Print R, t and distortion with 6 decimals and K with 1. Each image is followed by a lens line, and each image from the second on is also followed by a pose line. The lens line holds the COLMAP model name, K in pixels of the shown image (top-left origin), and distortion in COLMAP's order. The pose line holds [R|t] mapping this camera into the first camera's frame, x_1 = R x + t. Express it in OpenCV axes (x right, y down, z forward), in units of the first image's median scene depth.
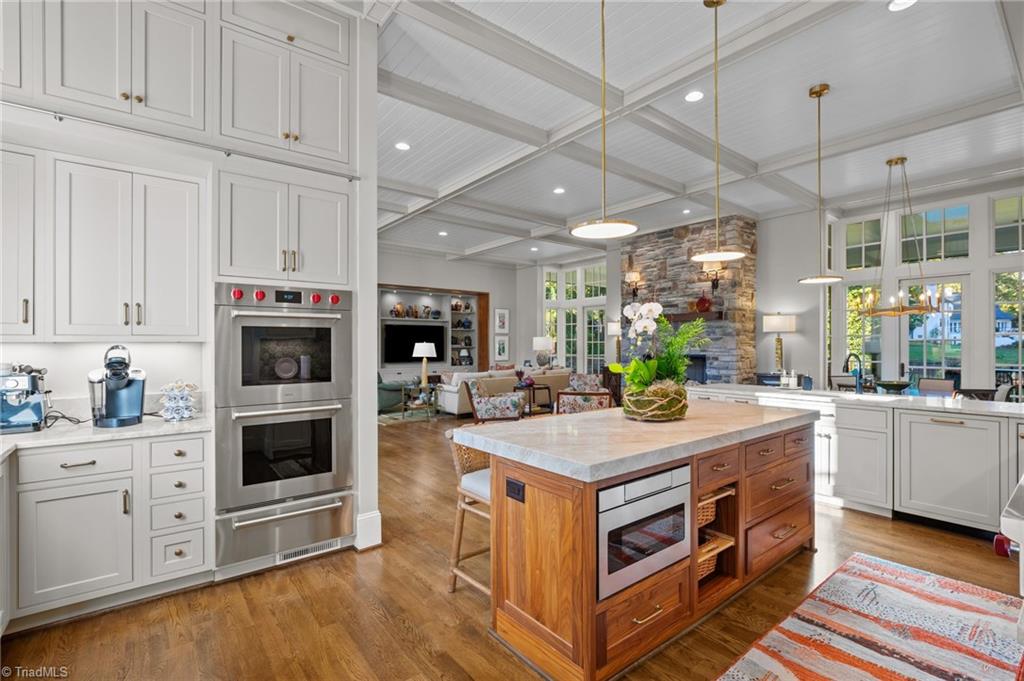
lens RADIAL K [[463.1, 0, 522.5], [0, 463.1, 342.8], [0, 0, 1]] dist [-0.000994, -0.000211]
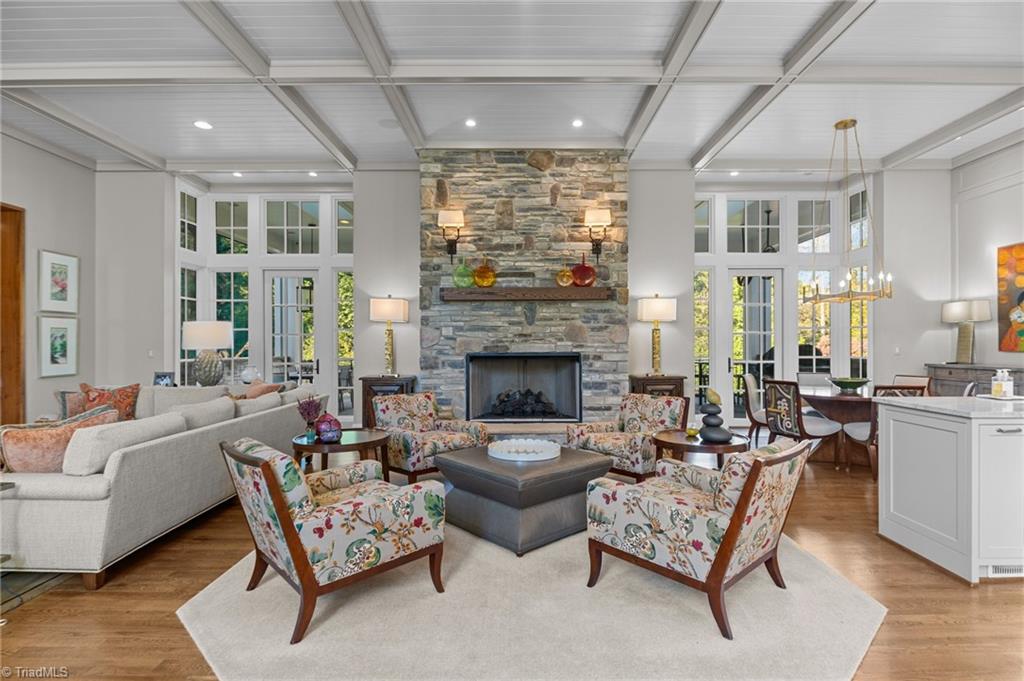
lens RADIAL K [[509.1, 0, 515.4], [0, 509.1, 342.8], [0, 0, 1]] dist [0.001967, 0.000095]
pose [[0.632738, 0.000486, 0.774366, -0.210893], [-0.000897, 1.000000, 0.000106, 0.011528], [-0.774366, -0.000762, 0.632738, 0.572205]]
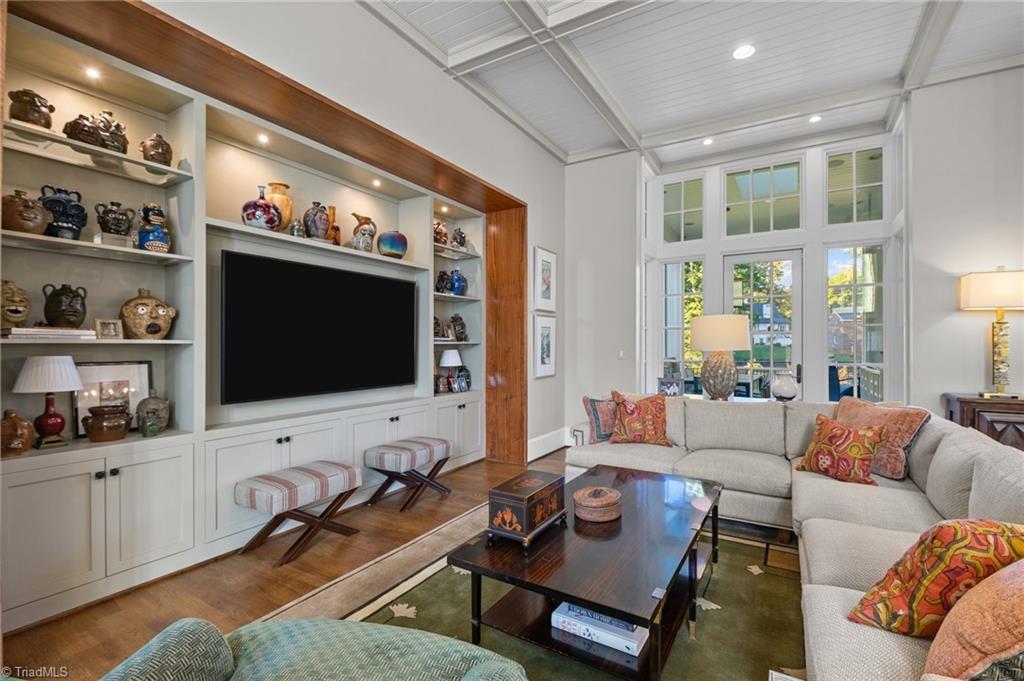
lens RADIAL K [[463.1, 0, 522.5], [0, 463.1, 342.8], [0, 0, 1]] dist [-0.000994, -0.000211]
pose [[0.938228, 0.004208, 0.345993, -0.304930], [-0.003946, 0.999991, -0.001461, 0.013475], [-0.345996, 0.000006, 0.938236, 0.933070]]
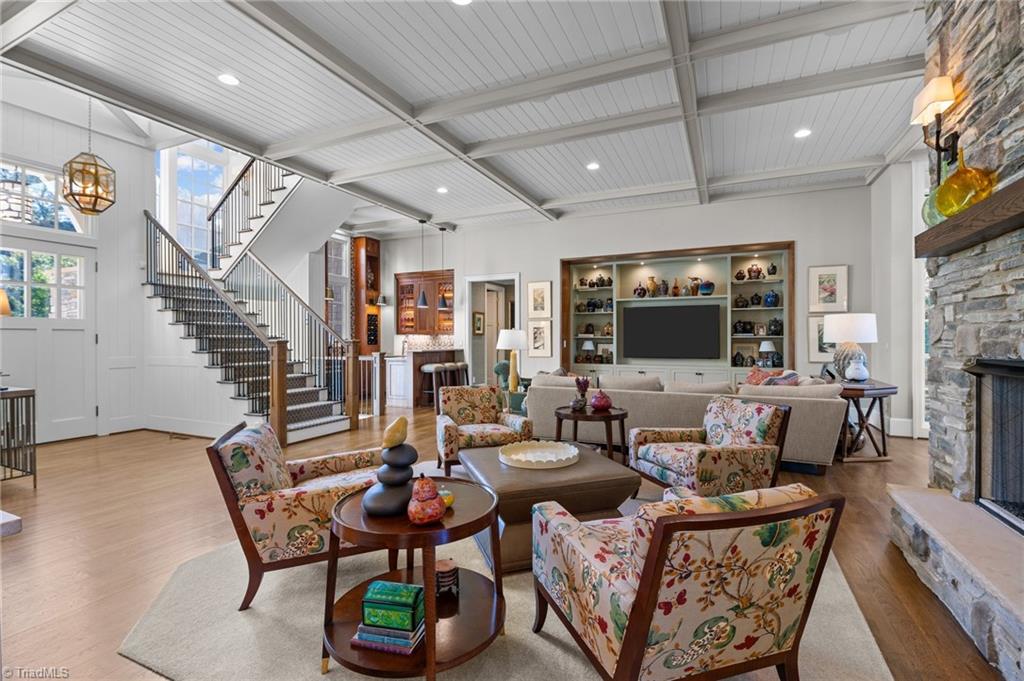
lens RADIAL K [[463.1, 0, 522.5], [0, 463.1, 342.8], [0, 0, 1]] dist [-0.000994, -0.000211]
pose [[0.452476, 0.009128, -0.891730, 0.408548], [0.002150, 0.999934, 0.011326, 0.013242], [0.891774, -0.007042, 0.452427, 0.657457]]
